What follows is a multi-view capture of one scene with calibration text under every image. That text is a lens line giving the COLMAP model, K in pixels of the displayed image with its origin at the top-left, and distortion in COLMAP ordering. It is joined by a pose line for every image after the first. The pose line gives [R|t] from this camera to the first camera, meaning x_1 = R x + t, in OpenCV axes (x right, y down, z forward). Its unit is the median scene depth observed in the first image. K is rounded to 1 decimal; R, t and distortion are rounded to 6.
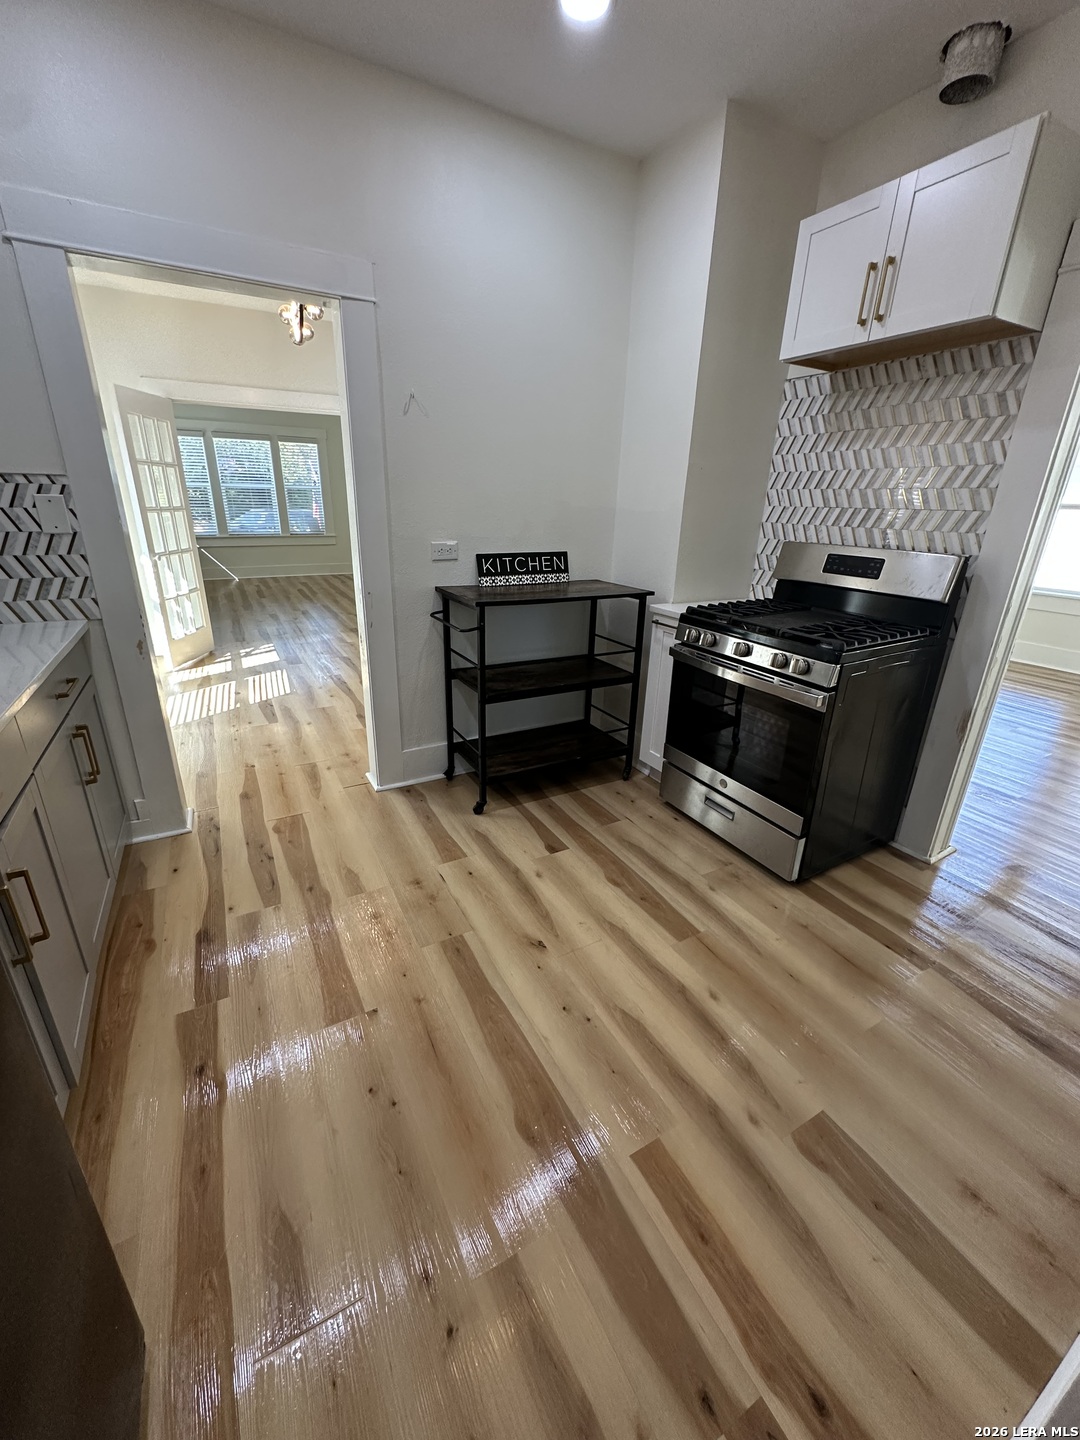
lens RADIAL K [[573.6, 0, 539.9], [0, 573.6, 719.3], [0, 0, 1]] dist [-0.006240, 0.001378]
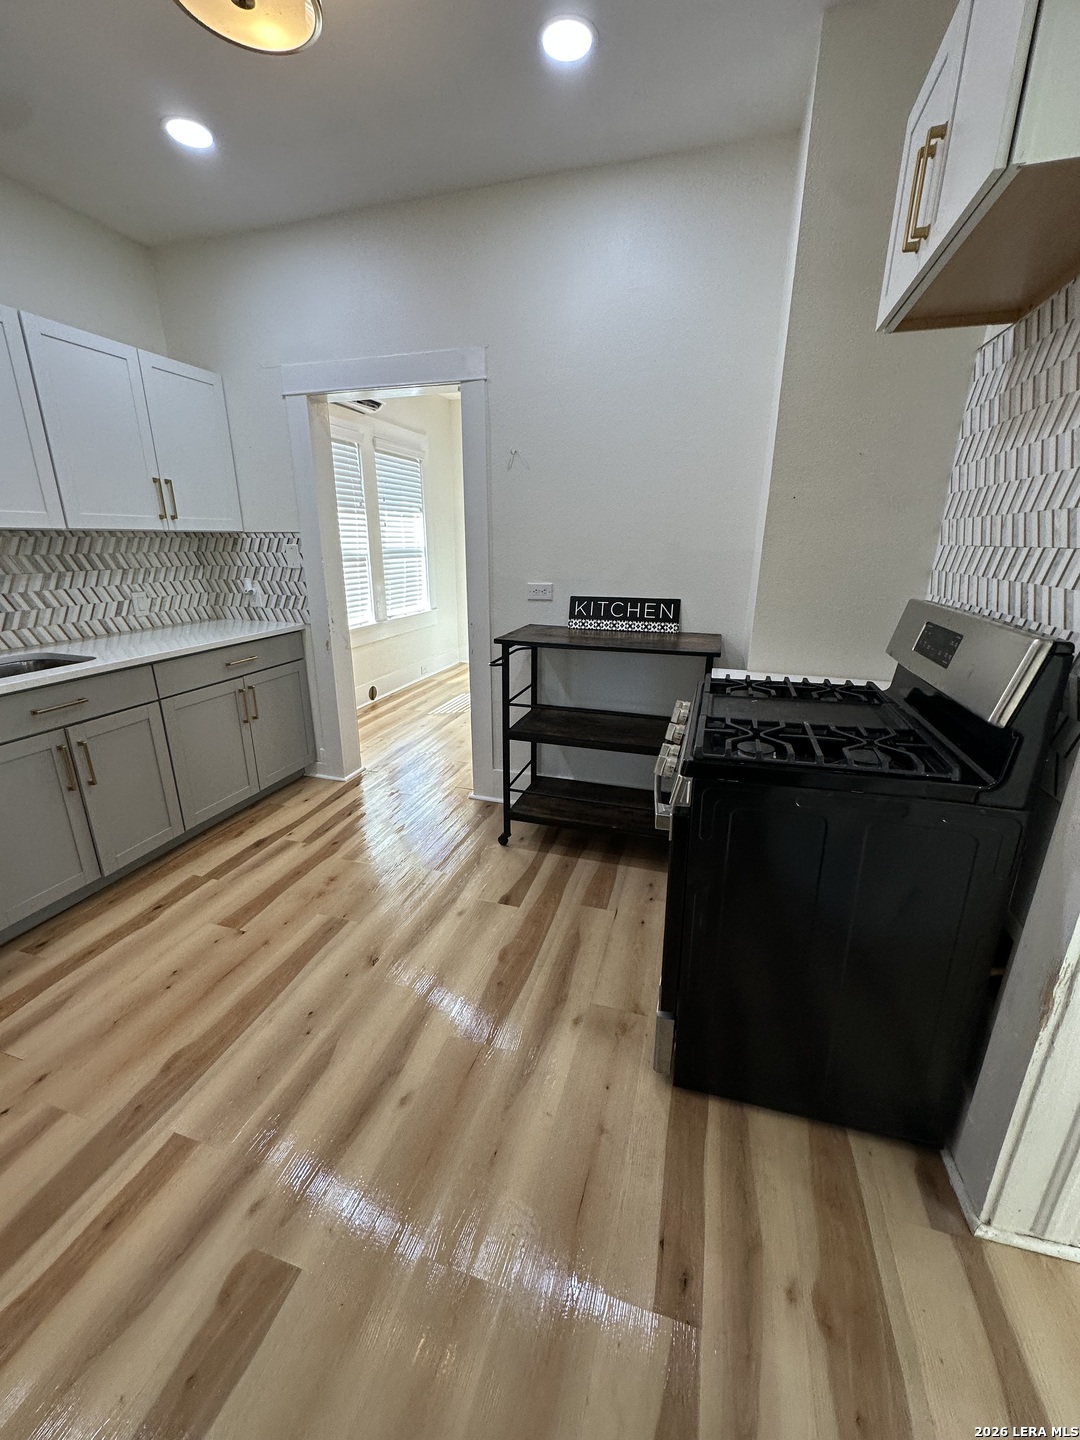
lens RADIAL K [[573.6, 0, 539.6], [0, 573.6, 718.5], [0, 0, 1]] dist [-0.006240, 0.001378]
pose [[0.695858, 0.194613, -0.691308, 0.640057], [-0.245075, 0.969152, 0.026142, -0.101562], [0.675070, 0.151231, 0.722087, 0.293889]]
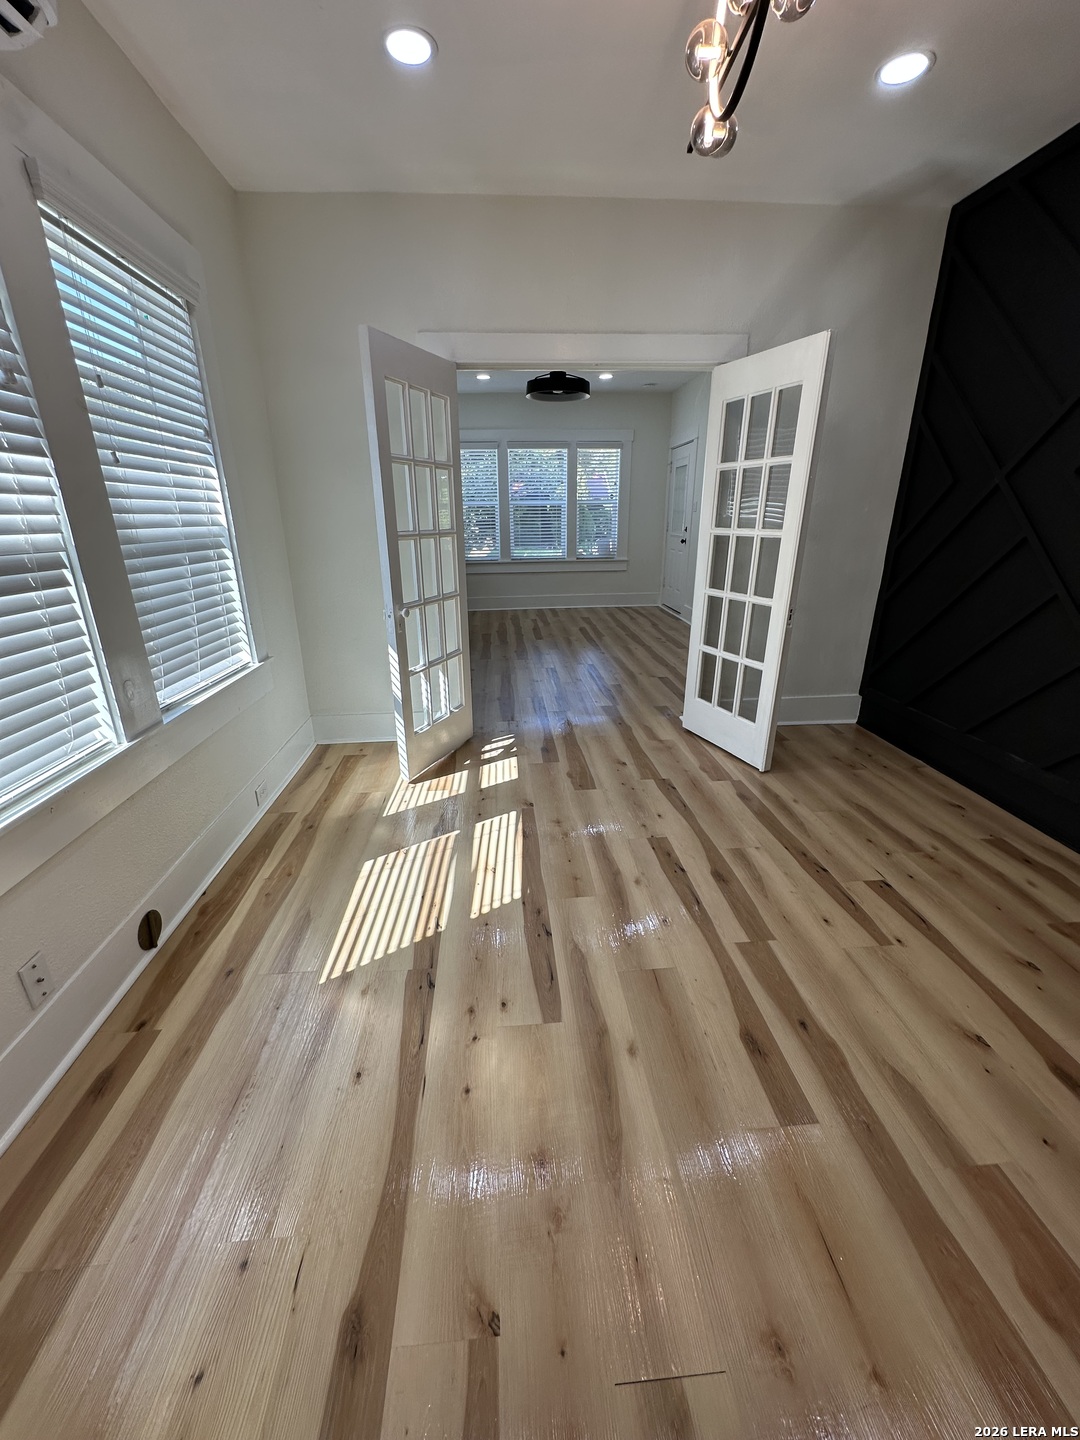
lens RADIAL K [[573.6, 0, 542.9], [0, 573.6, 716.1], [0, 0, 1]] dist [-0.006240, 0.001378]
pose [[0.911681, 0.107246, -0.396655, -0.475094], [-0.119134, 0.992864, -0.005374, -0.322139], [0.393248, 0.052155, 0.917952, 0.859428]]
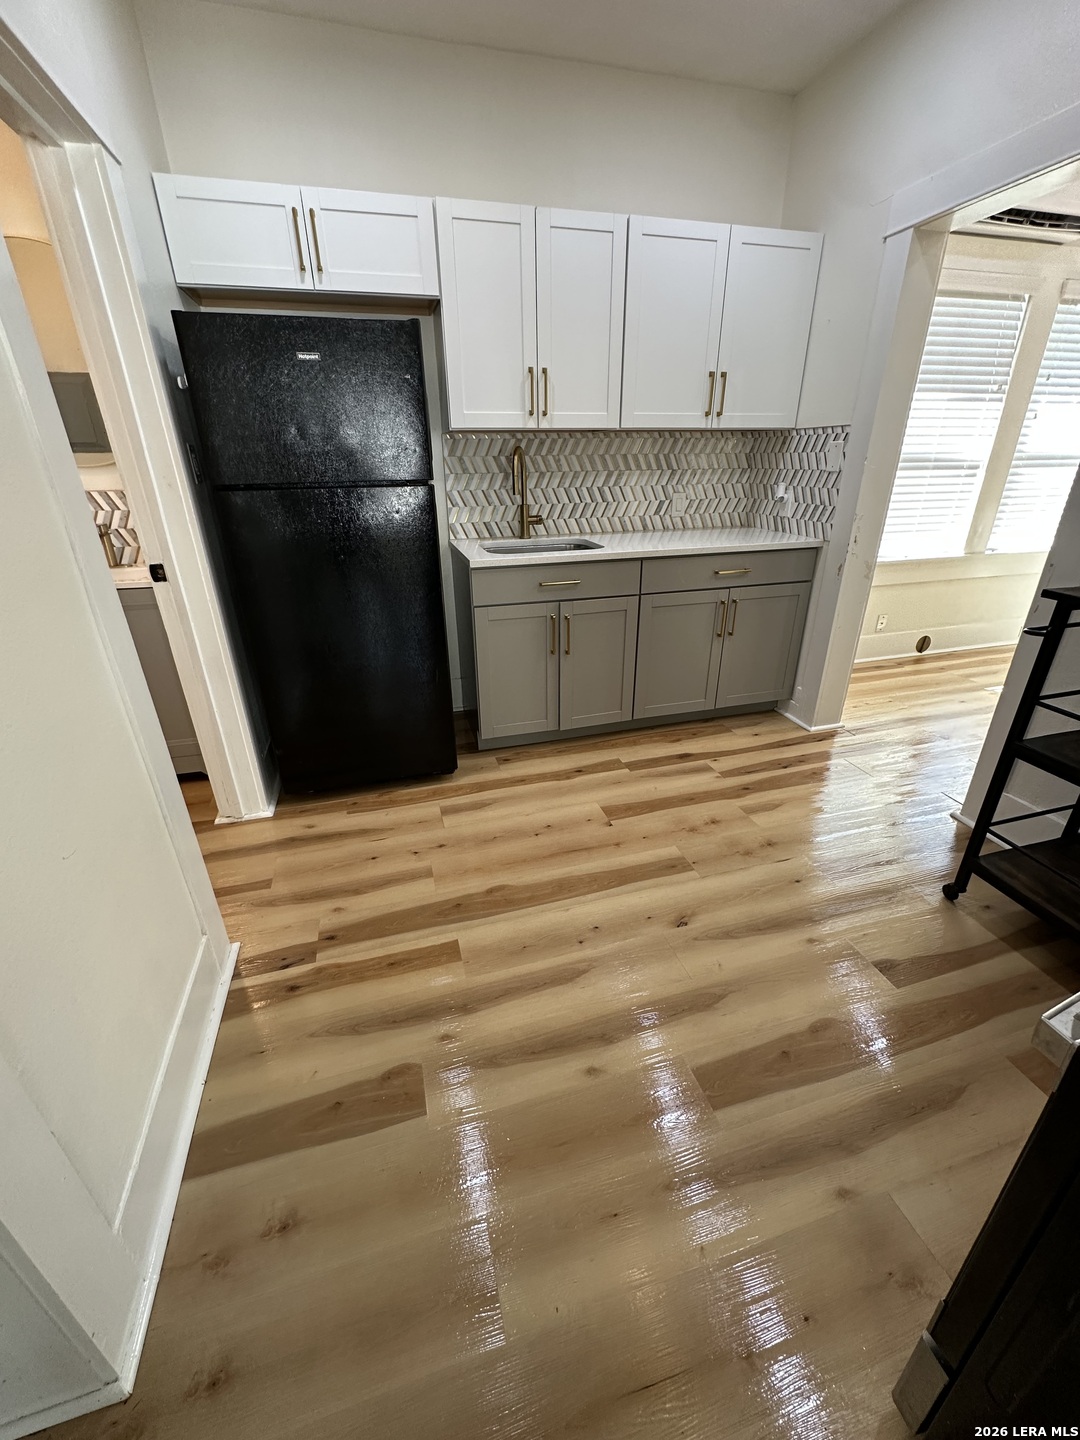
lens RADIAL K [[573.6, 0, 540.8], [0, 573.6, 718.6], [0, 0, 1]] dist [-0.006240, 0.001378]
pose [[-0.224384, 0.384953, -0.895244, 0.571829], [-0.341488, 0.829358, 0.442213, -0.161216], [0.912709, 0.404941, -0.054638, 0.539376]]
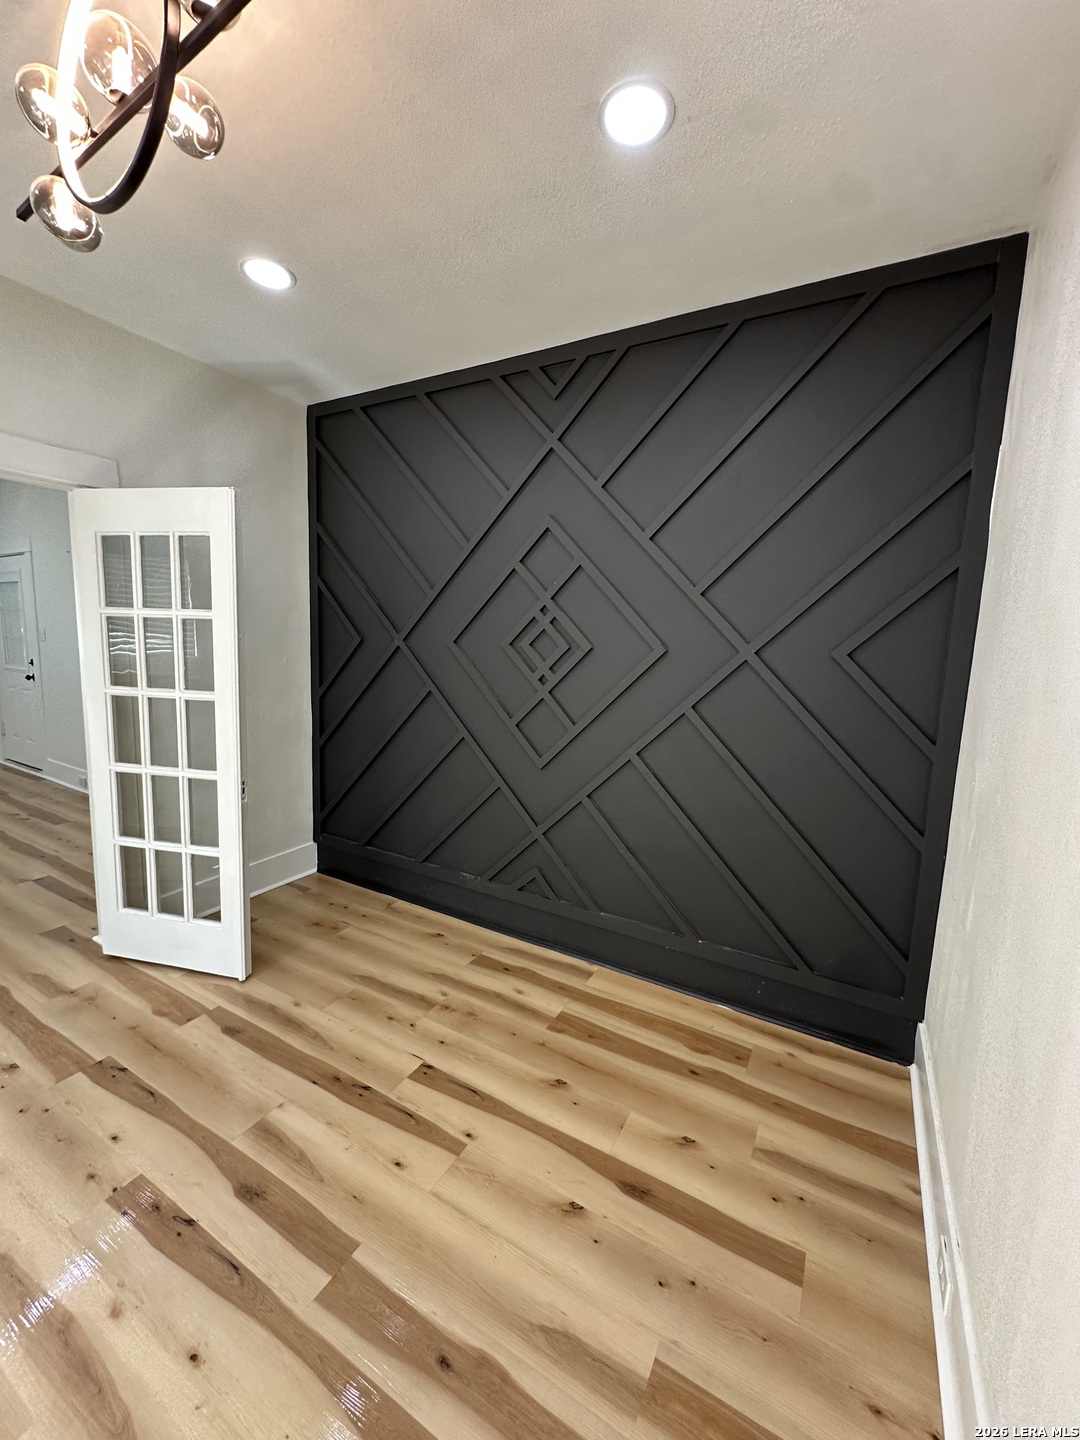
lens RADIAL K [[573.6, 0, 537.6], [0, 573.6, 717.5], [0, 0, 1]] dist [-0.006240, 0.001378]
pose [[0.850825, -0.067861, 0.521048, -0.575991], [0.177959, 0.970237, -0.164228, -0.458824], [-0.494396, 0.232455, 0.837578, 1.008752]]
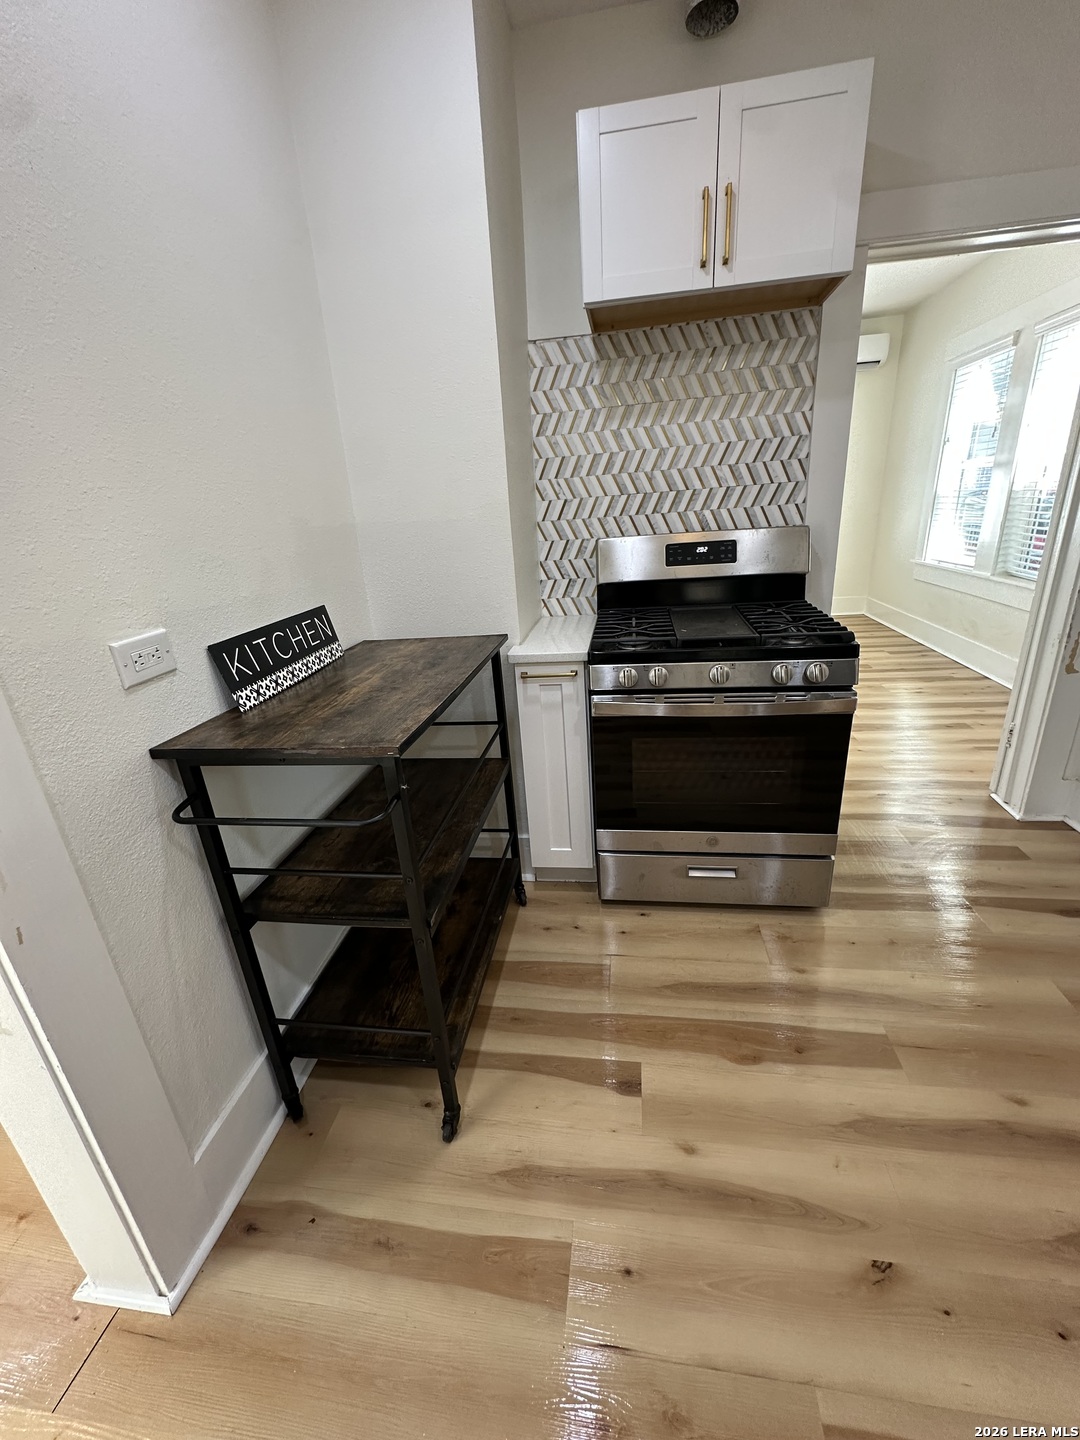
lens RADIAL K [[573.6, 0, 539.0], [0, 573.6, 718.1], [0, 0, 1]] dist [-0.006240, 0.001378]
pose [[0.603904, -0.334786, 0.723338, -0.319028], [0.361126, 0.923947, 0.126136, -0.219384], [-0.710554, 0.185043, 0.678876, 0.580307]]
